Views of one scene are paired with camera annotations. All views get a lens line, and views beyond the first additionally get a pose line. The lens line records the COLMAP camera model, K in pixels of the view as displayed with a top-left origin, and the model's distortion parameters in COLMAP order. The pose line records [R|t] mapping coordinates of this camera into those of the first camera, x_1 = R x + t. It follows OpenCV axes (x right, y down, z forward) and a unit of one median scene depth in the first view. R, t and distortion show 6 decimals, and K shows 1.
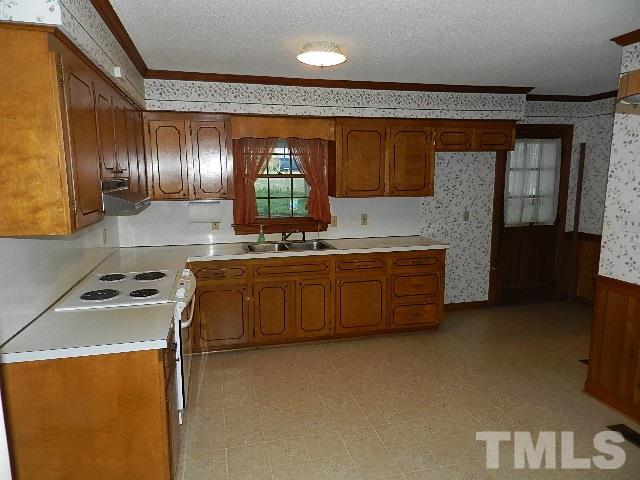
lens RADIAL K [[432.0, 0, 320.6], [0, 432.0, 240.1], [0, 0, 1]] dist [0.009572, 0.002435]
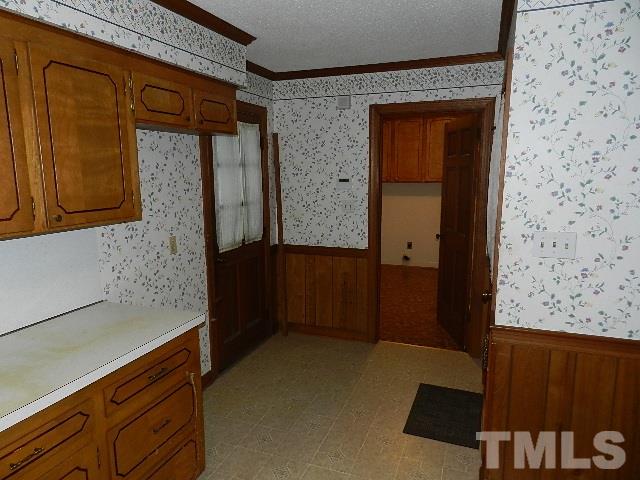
lens RADIAL K [[432.0, 0, 321.7], [0, 432.0, 242.5], [0, 0, 1]] dist [0.009572, 0.002435]
pose [[0.568585, -0.136550, 0.811212, -0.016907], [0.128657, 0.988753, 0.076258, -0.088077], [-0.812501, 0.061009, 0.579759, 0.570236]]
